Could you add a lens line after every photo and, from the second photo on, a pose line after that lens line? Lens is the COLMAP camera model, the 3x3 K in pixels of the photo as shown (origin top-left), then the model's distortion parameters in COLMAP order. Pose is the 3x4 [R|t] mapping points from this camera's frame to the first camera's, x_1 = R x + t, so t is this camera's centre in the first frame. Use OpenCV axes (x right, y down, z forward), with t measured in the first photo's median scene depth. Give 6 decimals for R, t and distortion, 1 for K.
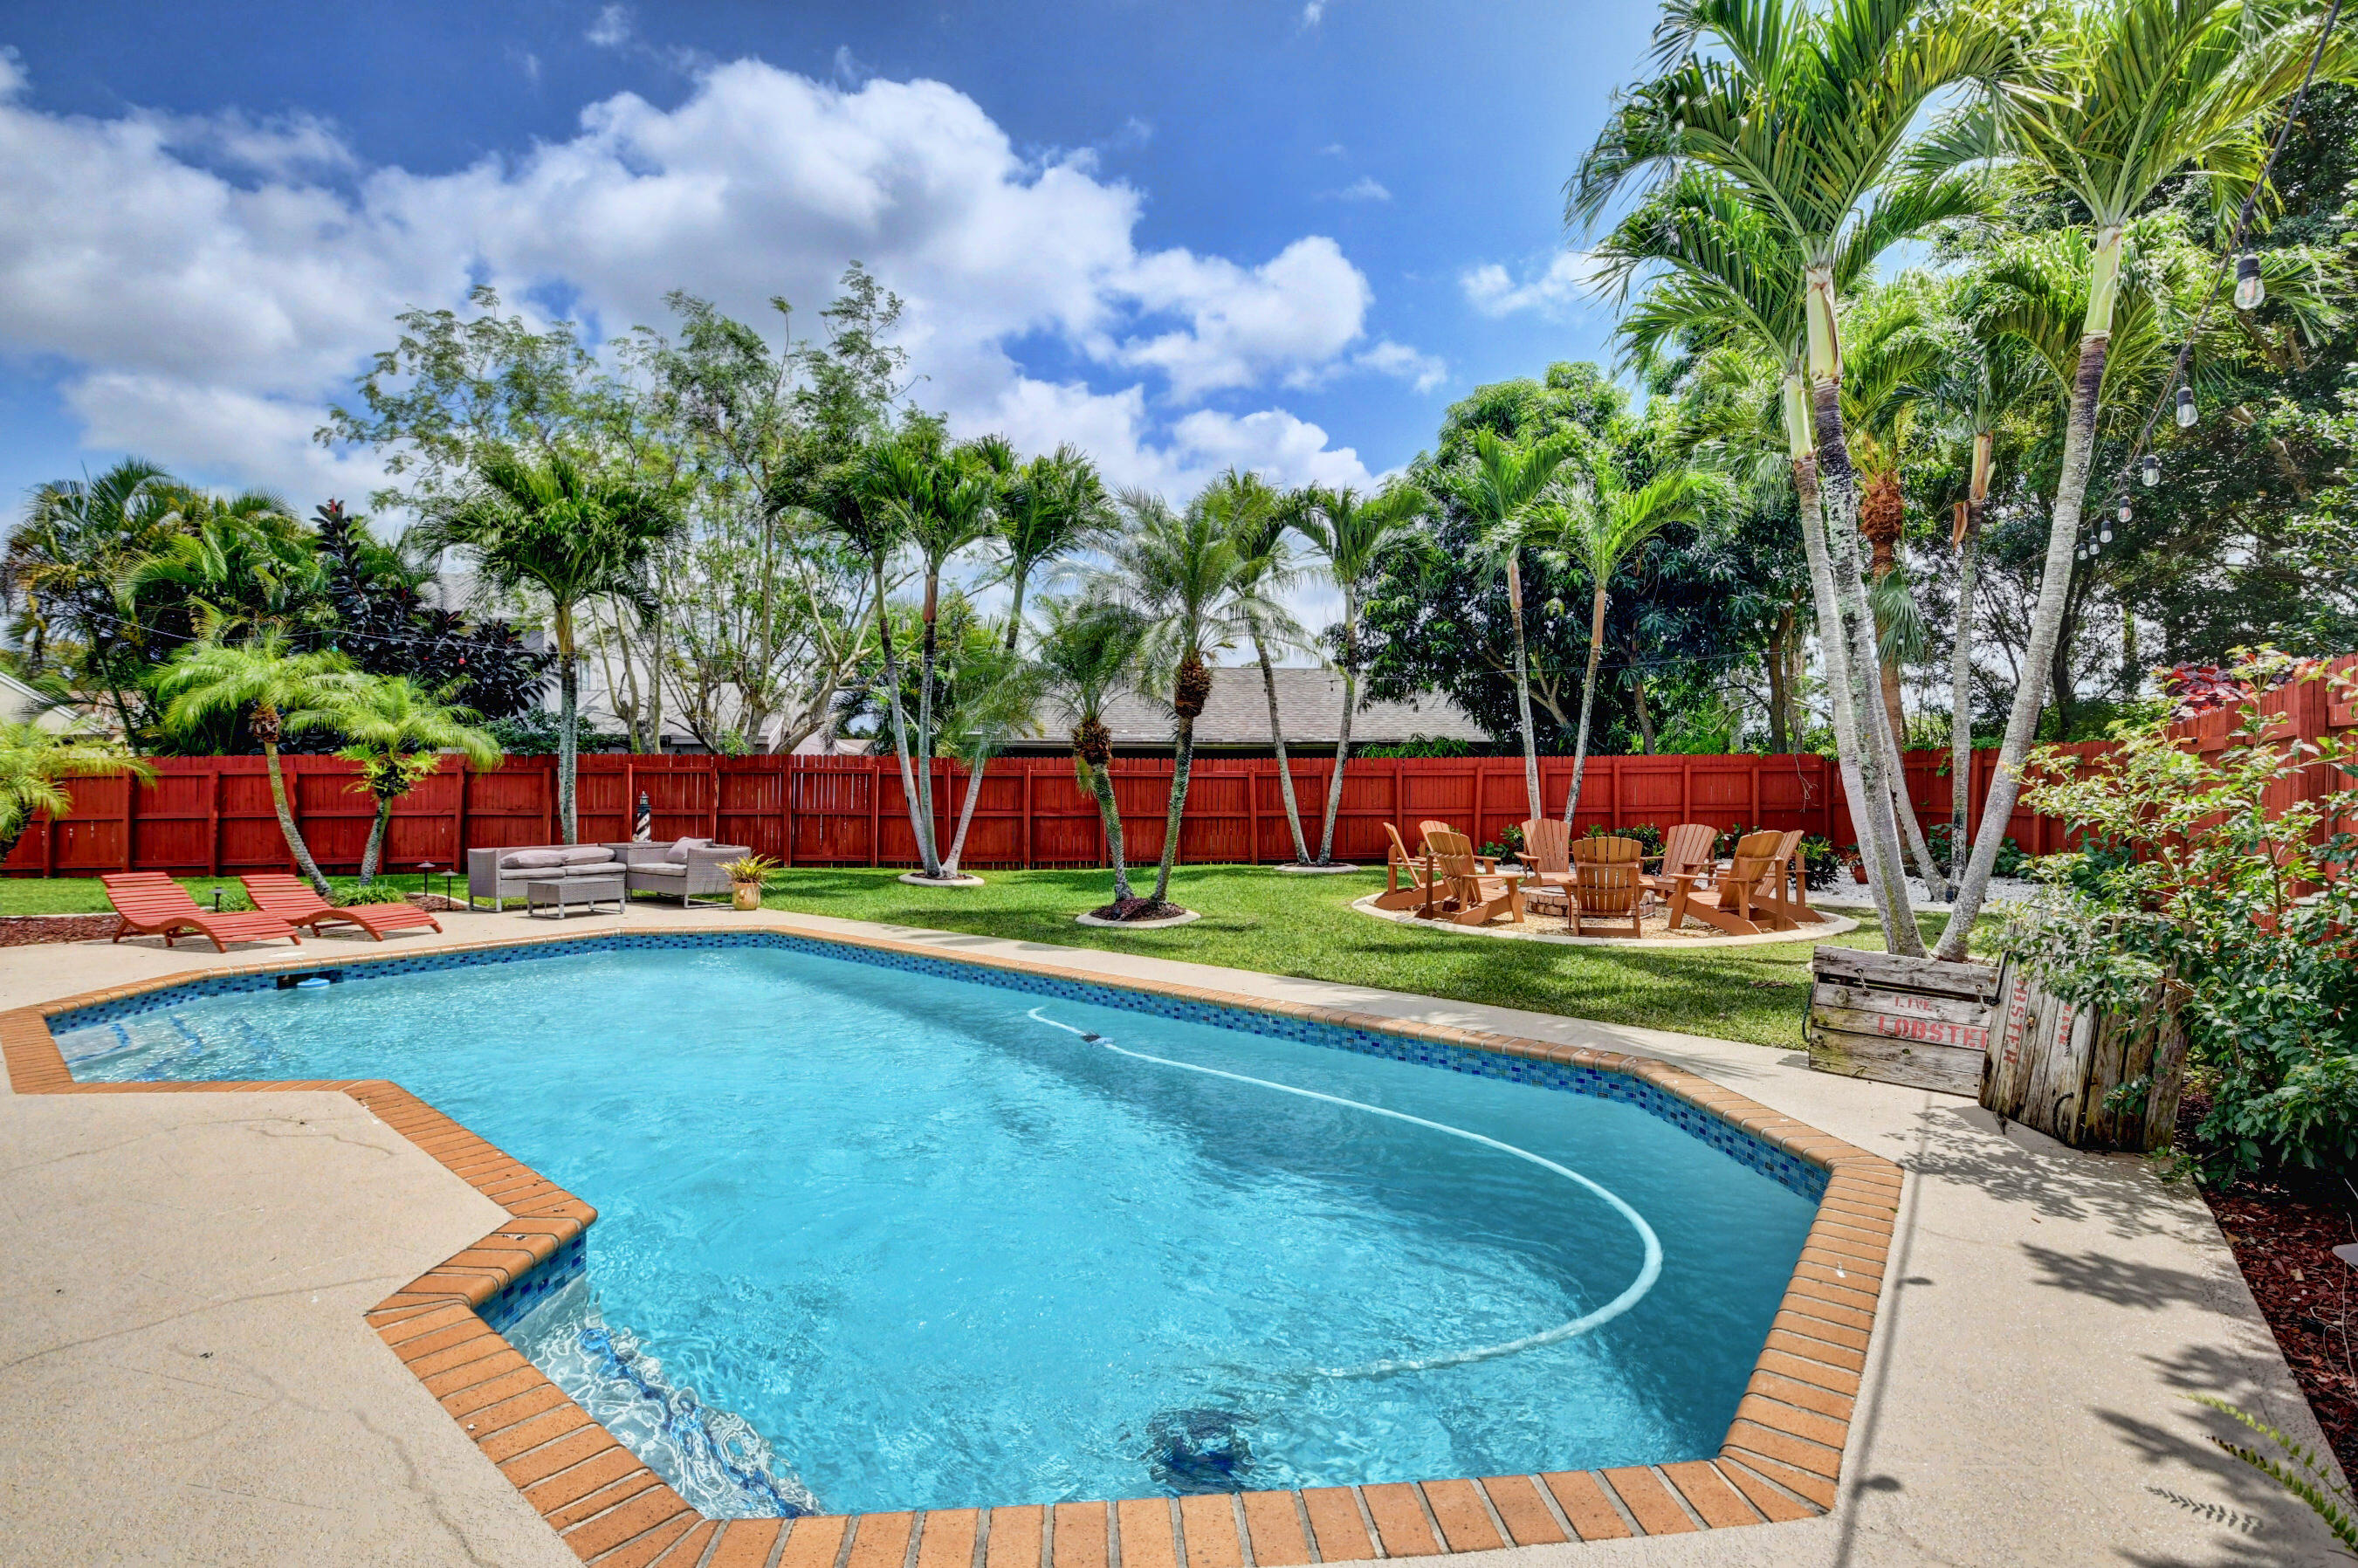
lens RADIAL K [[1039.8, 0, 1165.2], [0, 1039.8, 781.2], [0, 0, 1]] dist [-0.005120, -0.011204]
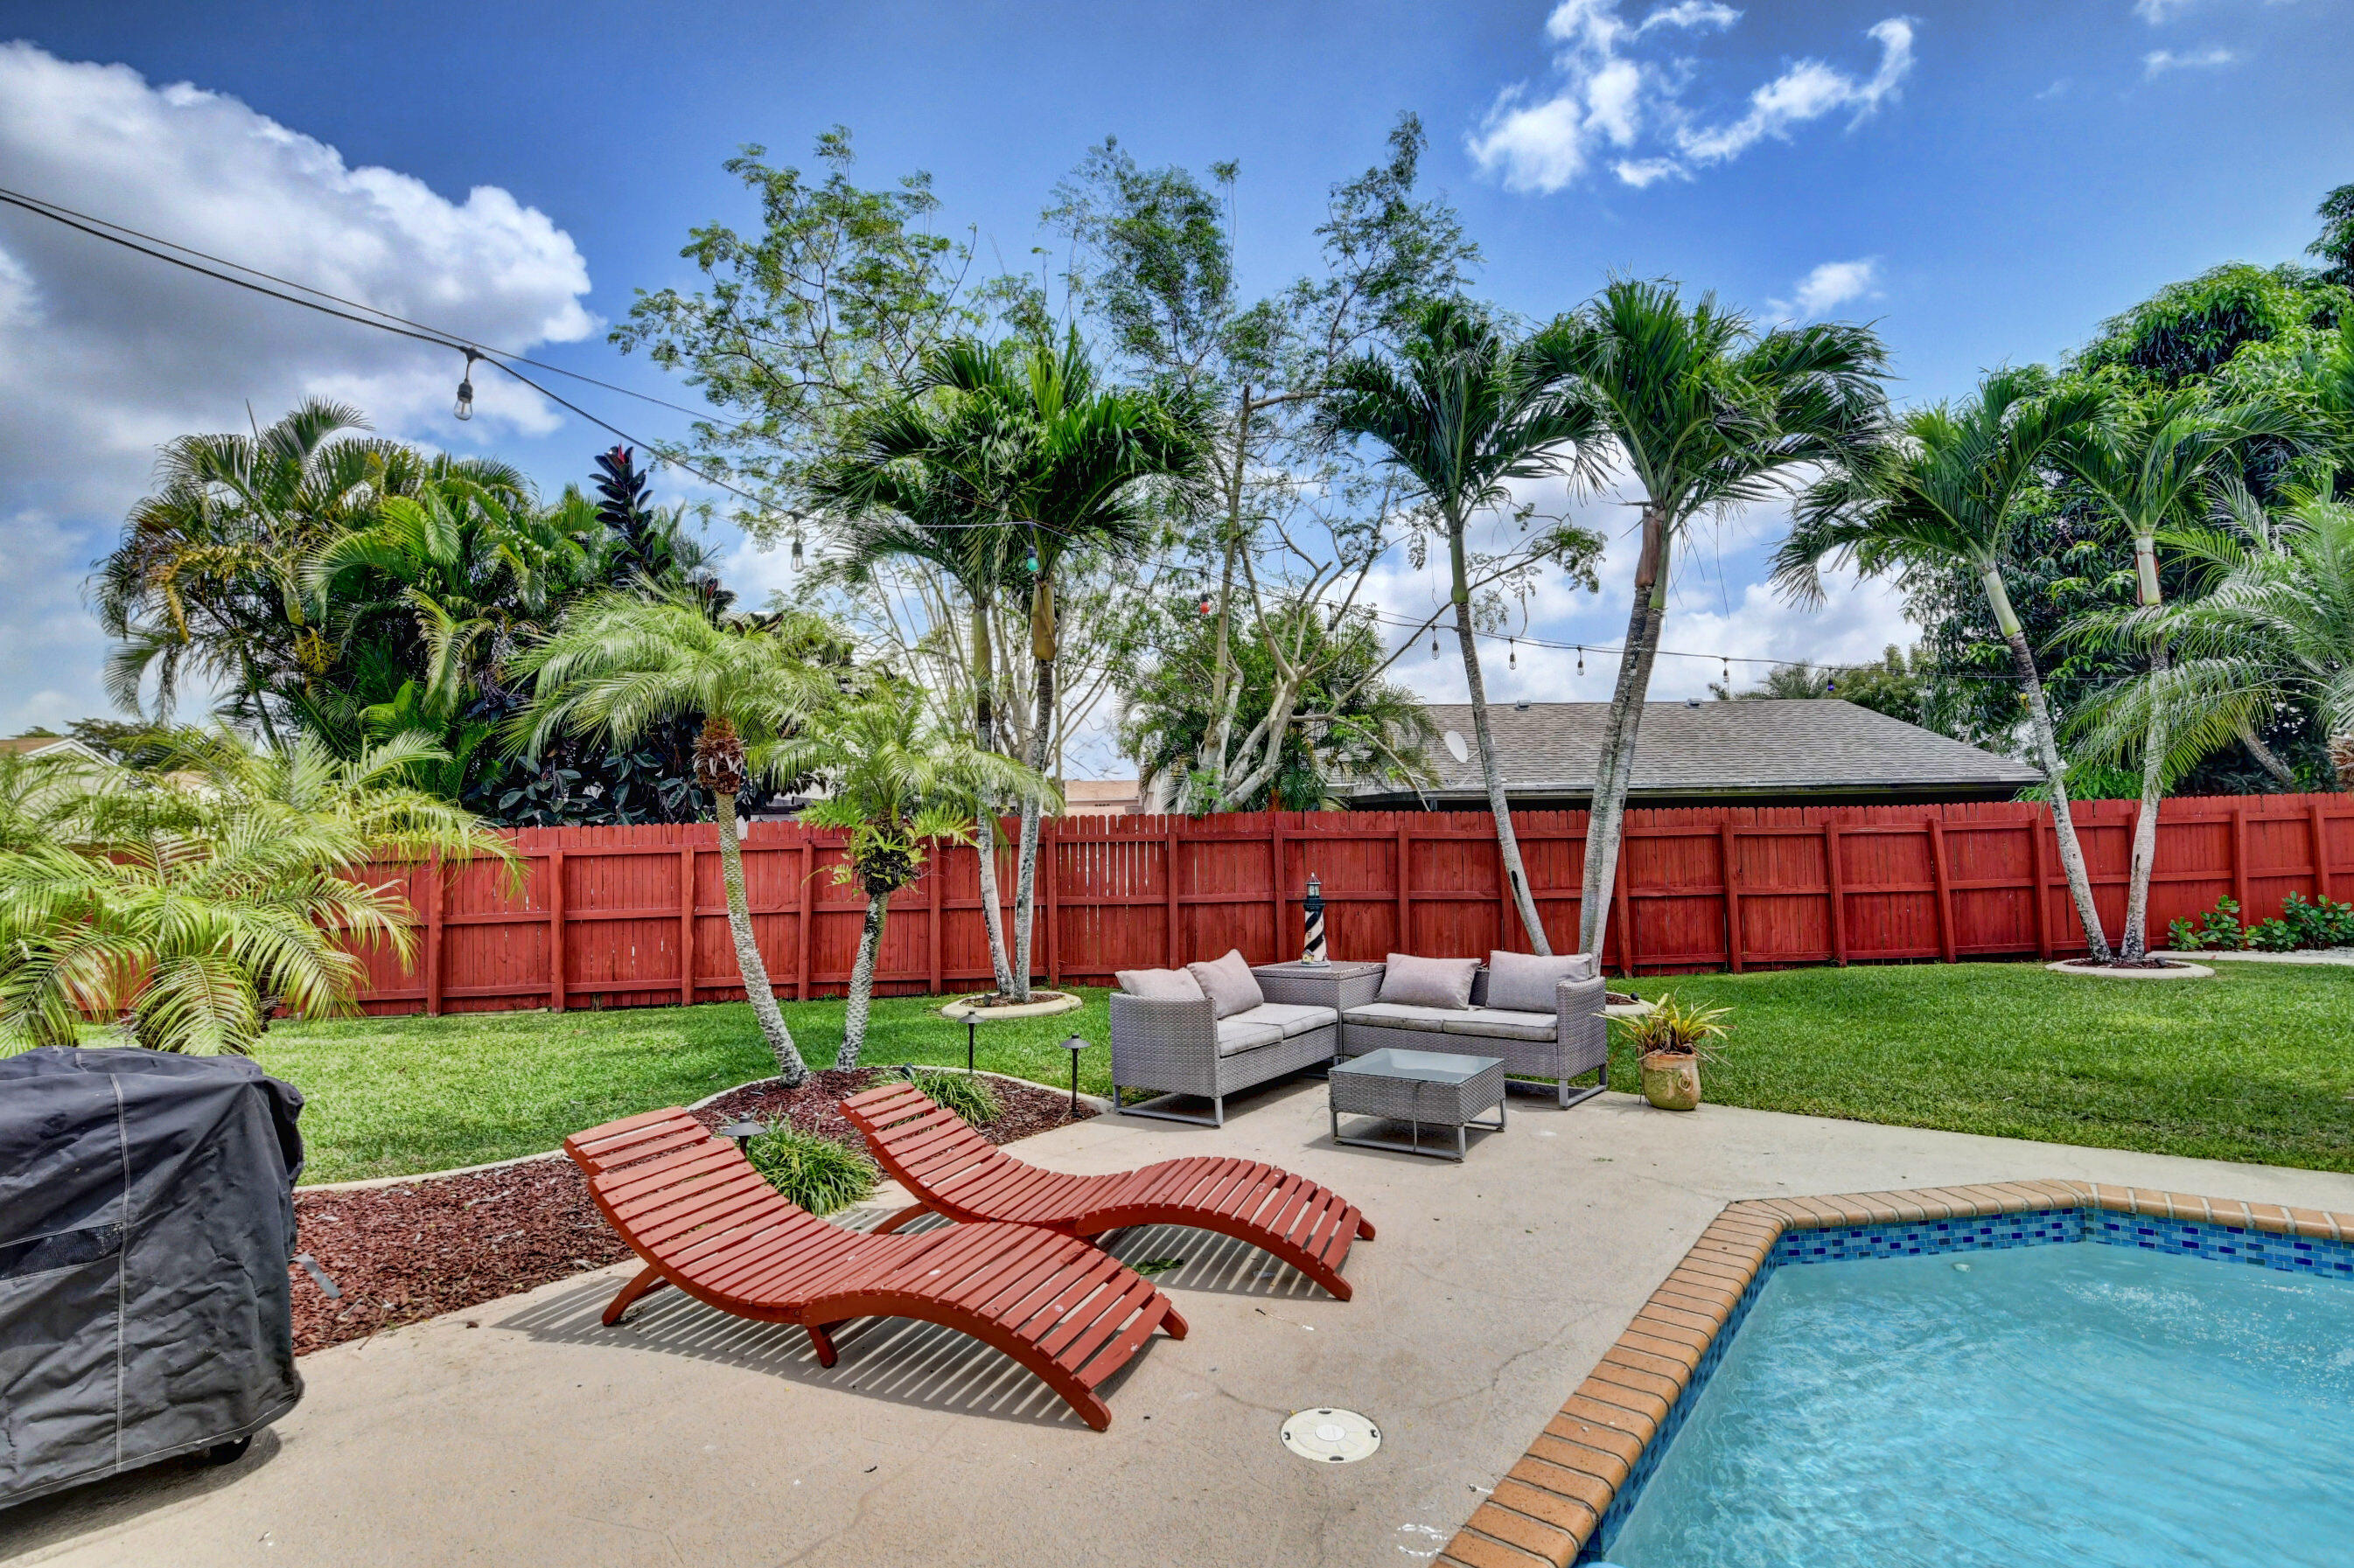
lens RADIAL K [[1037.8, 0, 1155.6], [0, 1037.8, 794.9], [0, 0, 1]] dist [-0.005120, -0.011204]
pose [[0.999646, -0.020059, -0.017455, -0.523141], [0.019203, 0.998667, -0.047921, -0.006587], [0.018393, 0.047569, 0.998699, 0.394396]]
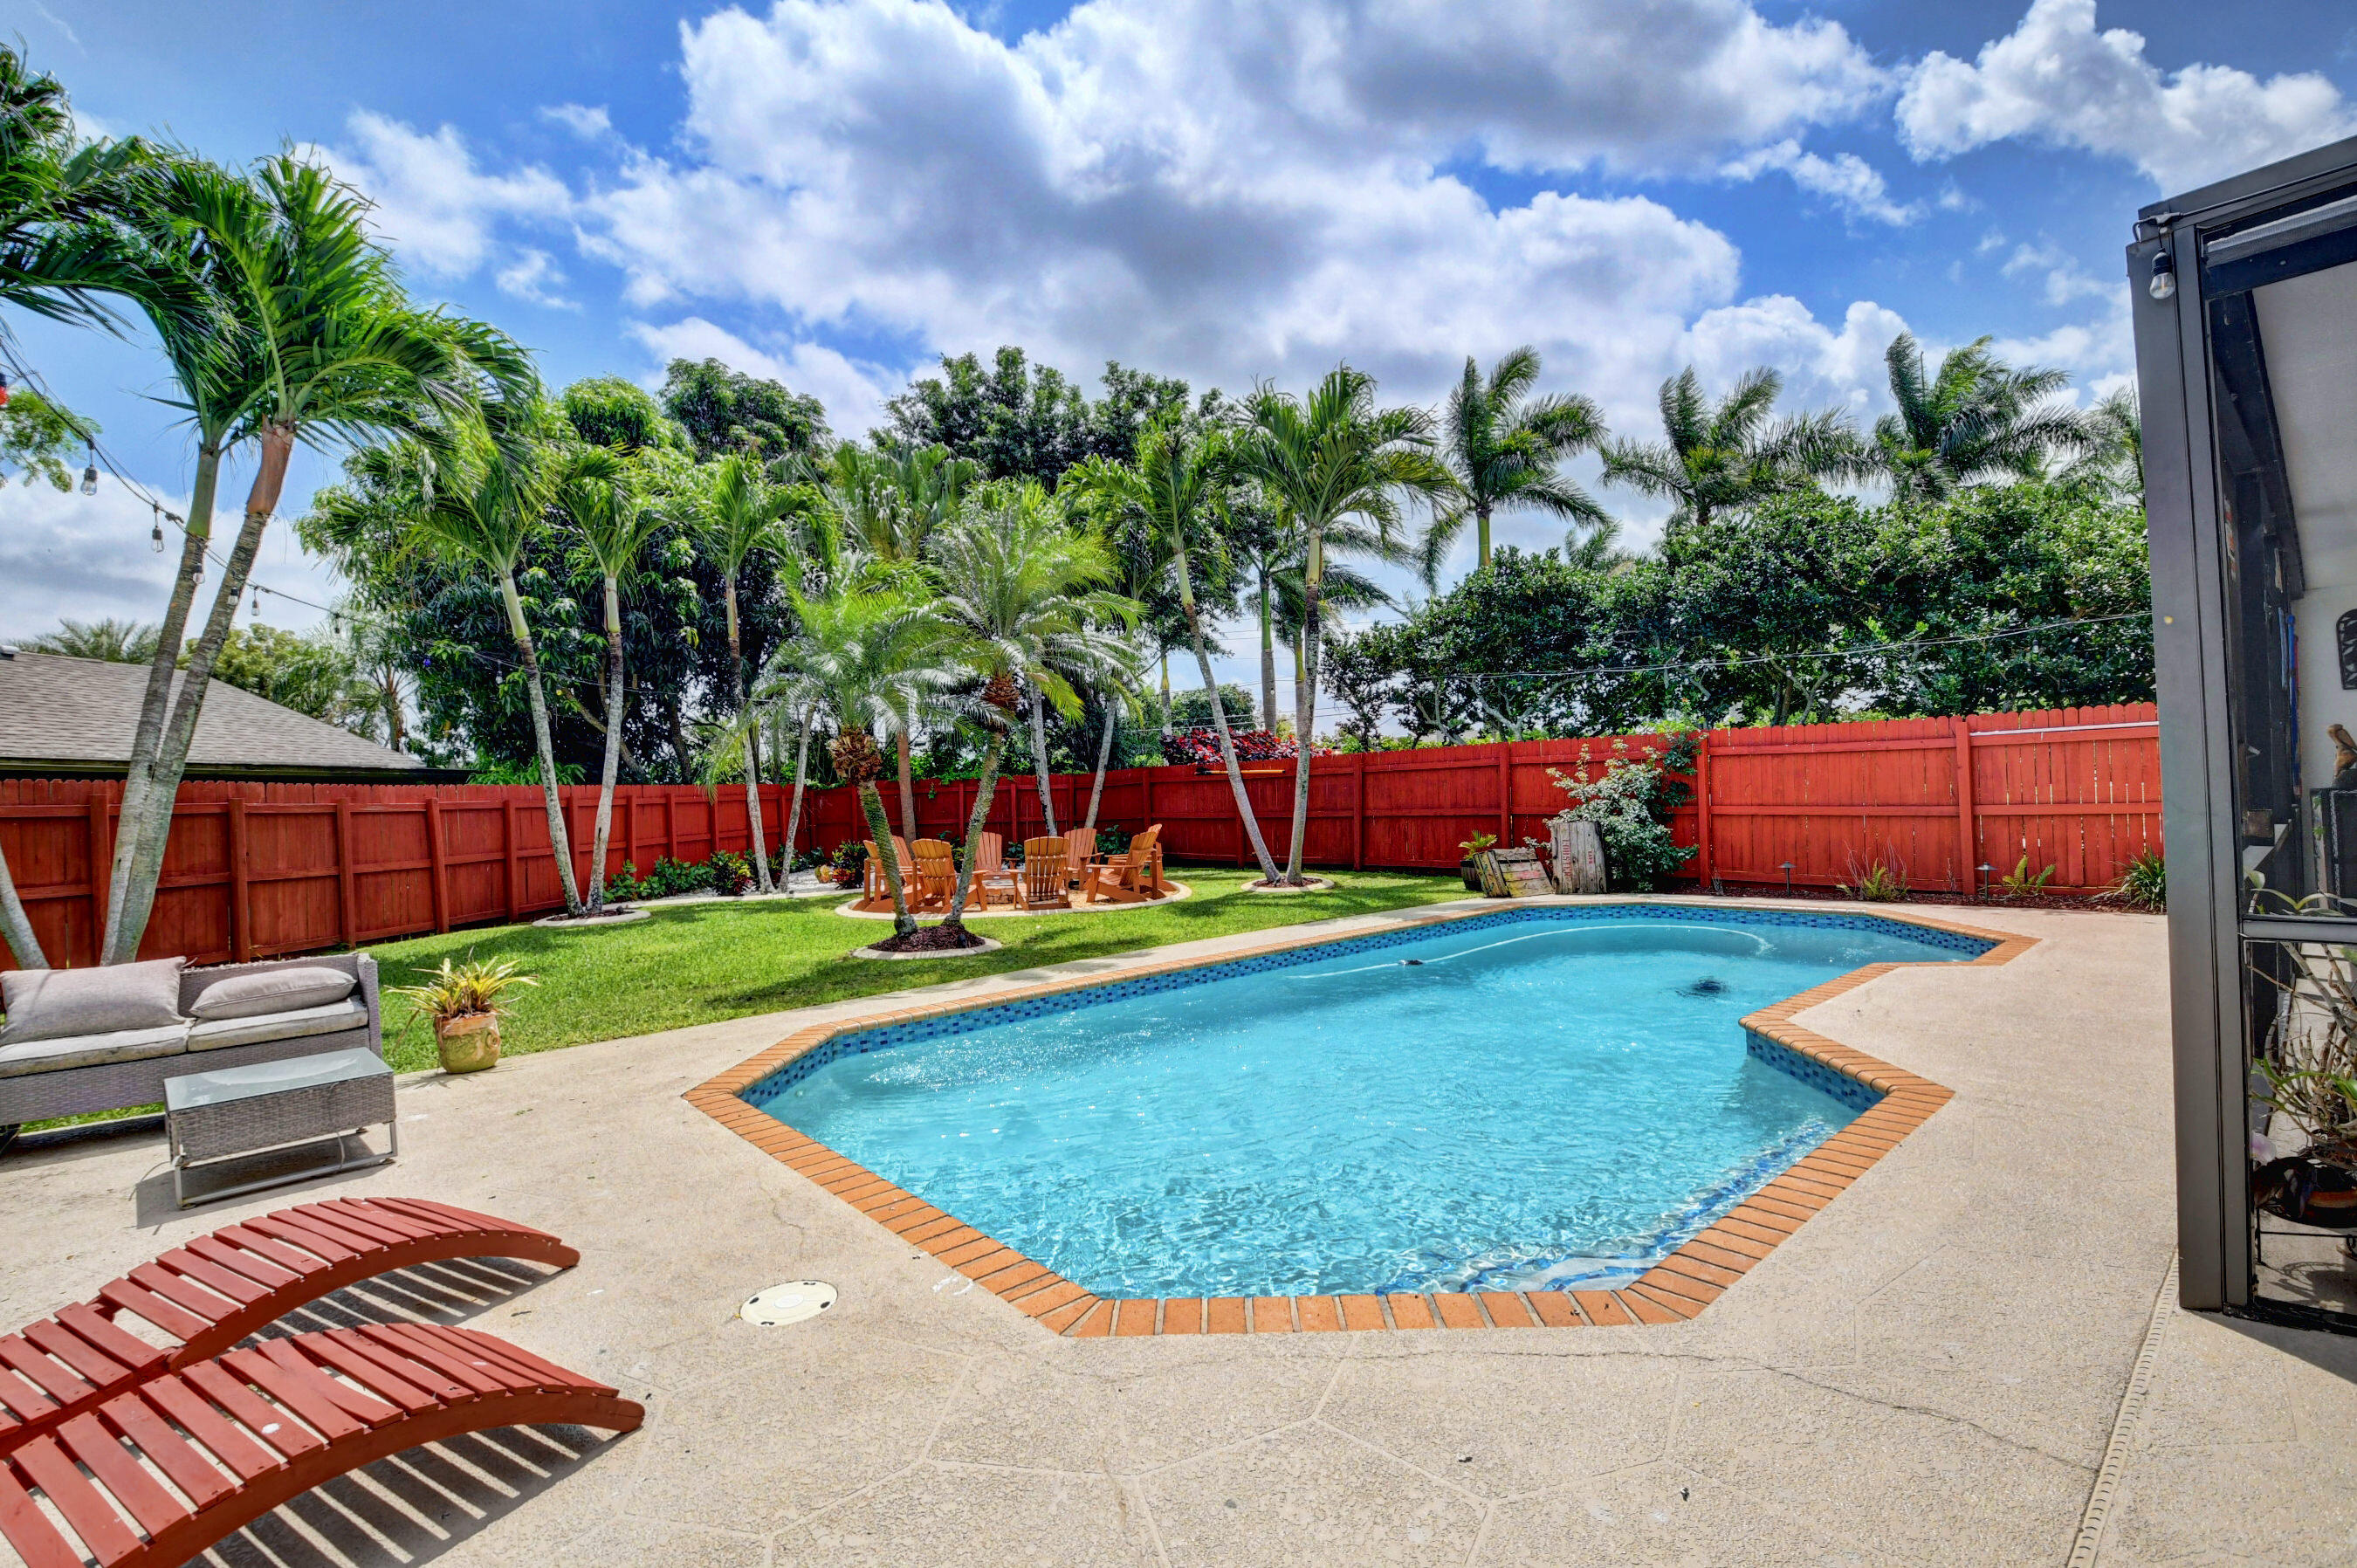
lens RADIAL K [[1039.4, 0, 1178.0], [0, 1039.4, 794.7], [0, 0, 1]] dist [-0.005120, -0.011204]
pose [[0.161333, -0.001957, 0.986898, -0.680710], [0.030510, 0.999530, -0.003005, 0.003818], [-0.986428, 0.030595, 0.161317, 0.473882]]
